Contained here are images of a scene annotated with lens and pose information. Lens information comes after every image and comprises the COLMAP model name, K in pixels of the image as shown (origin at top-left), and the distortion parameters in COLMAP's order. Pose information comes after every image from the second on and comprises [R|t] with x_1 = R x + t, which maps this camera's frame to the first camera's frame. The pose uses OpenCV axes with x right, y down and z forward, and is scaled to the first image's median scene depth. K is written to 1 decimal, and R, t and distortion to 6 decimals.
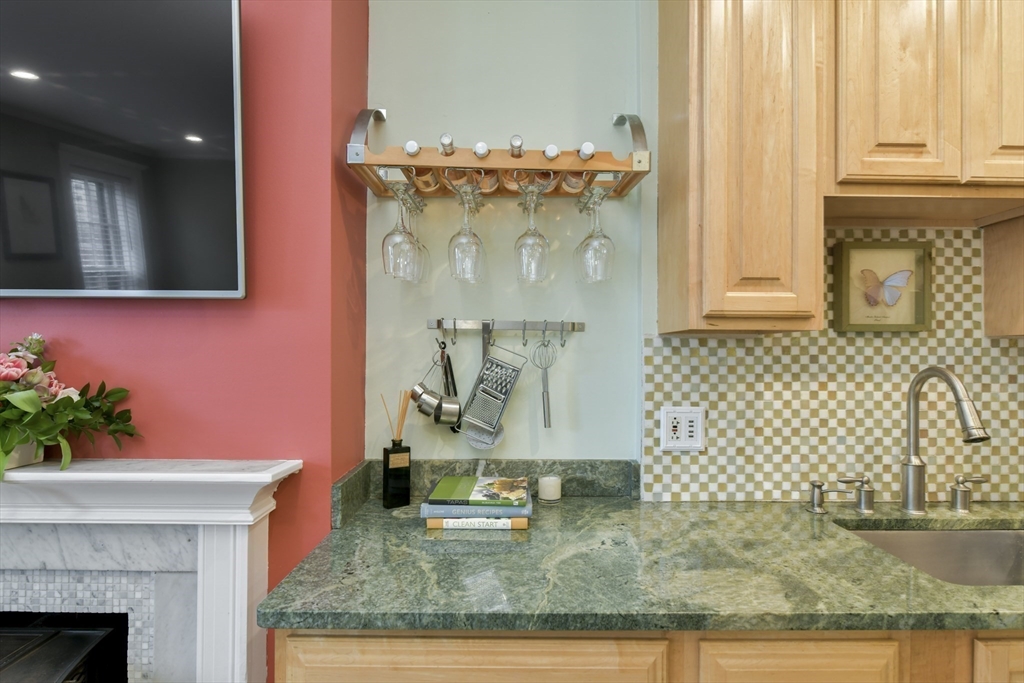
lens RADIAL K [[549.0, 0, 517.9], [0, 549.0, 345.4], [0, 0, 1]] dist [-0.011434, 0.000391]
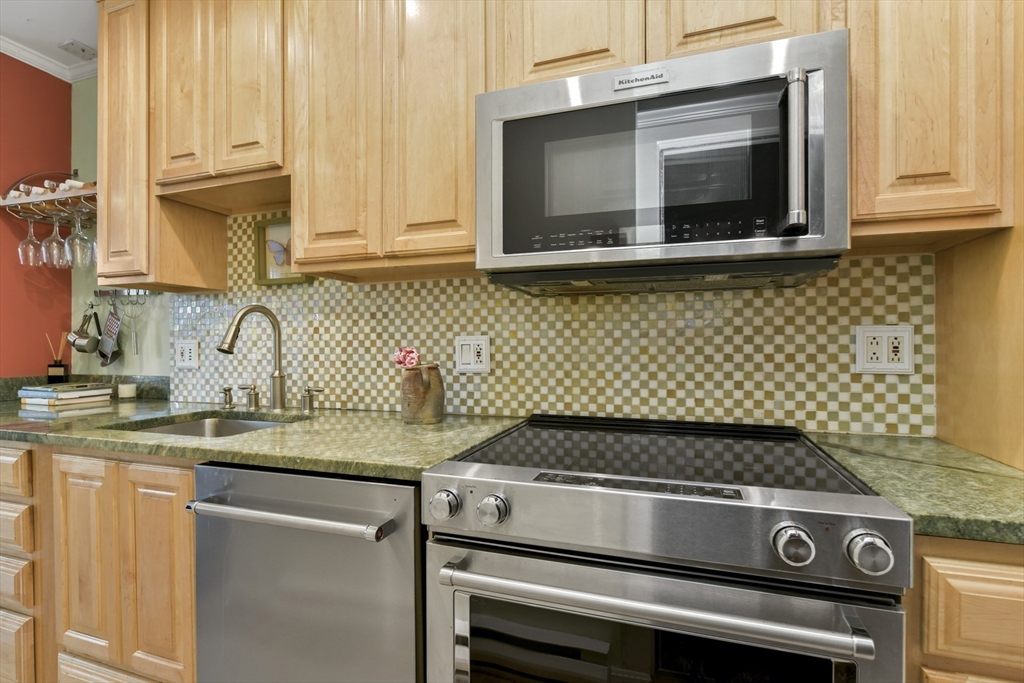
lens RADIAL K [[484.2, 0, 515.4], [0, 484.2, 344.1], [0, 0, 1]] dist [-0.005453, -0.000253]
pose [[0.945642, -0.009592, -0.325069, 1.597794], [0.012965, 0.999882, 0.008210, 0.124017], [0.324952, -0.011978, 0.945655, 0.026518]]
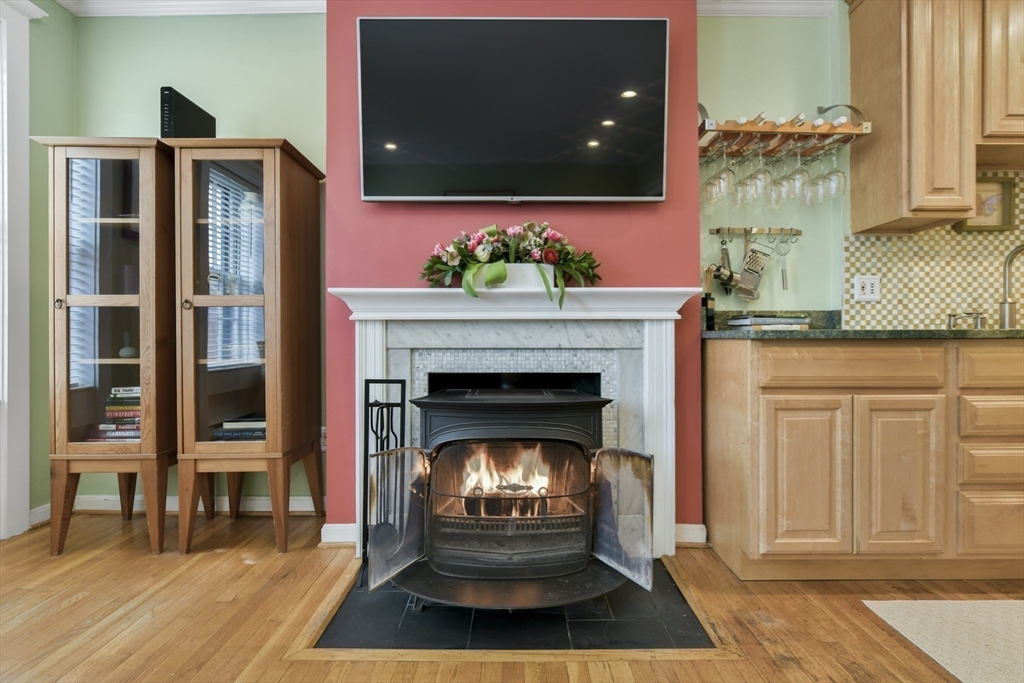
lens RADIAL K [[450.3, 0, 516.7], [0, 450.3, 338.3], [0, 0, 1]] dist [-0.005976, 0.000181]
pose [[0.999965, -0.007027, -0.004602, -0.794237], [0.007077, 0.999914, 0.011011, 0.284753], [0.004524, -0.011043, 0.999929, -0.416641]]
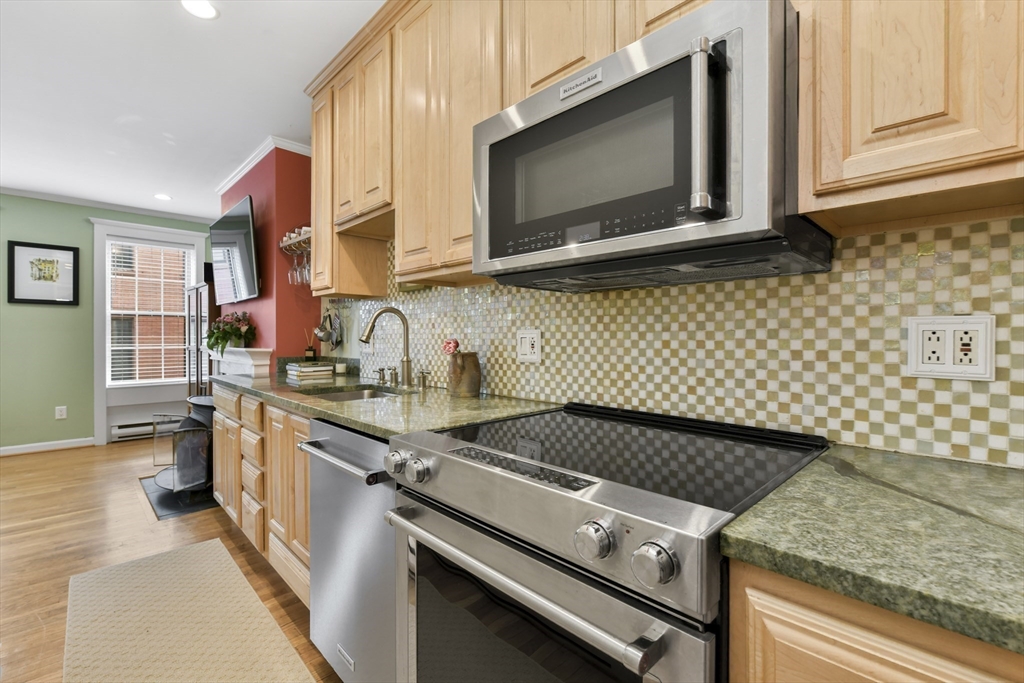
lens RADIAL K [[450.3, 0, 516.7], [0, 450.3, 338.3], [0, 0, 1]] dist [-0.005976, 0.000181]
pose [[0.699950, -0.002615, -0.714187, 1.940591], [0.009671, 0.999936, 0.005817, 0.127656], [0.714126, -0.010978, 0.699931, 0.193341]]
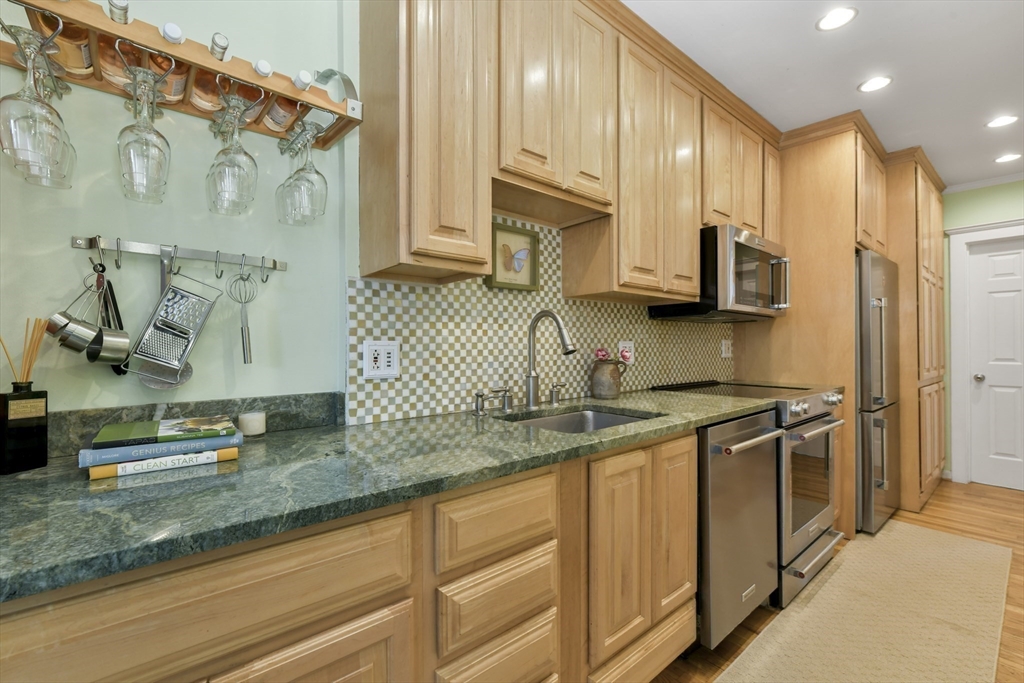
lens RADIAL K [[436.5, 0, 514.0], [0, 436.5, 345.1], [0, 0, 1]] dist [-0.003511, -0.000211]
pose [[0.764768, -0.007069, 0.644267, -0.084891], [0.002575, 0.999965, 0.007916, 0.114034], [-0.644301, -0.004395, 0.764760, 0.103459]]
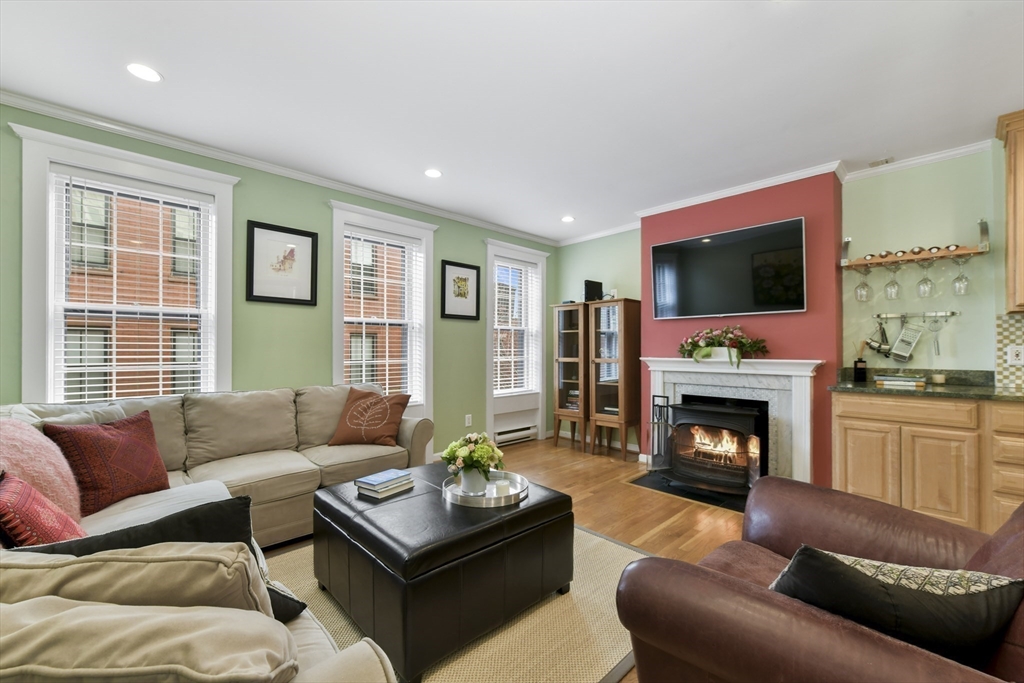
lens RADIAL K [[417.4, 0, 519.1], [0, 417.4, 348.2], [0, 0, 1]] dist [0.002277, 0.000821]
pose [[0.695390, -0.007244, -0.718596, 0.100085], [0.010955, 0.999940, 0.000520, 0.098116], [0.718549, -0.008234, 0.695428, -1.676174]]
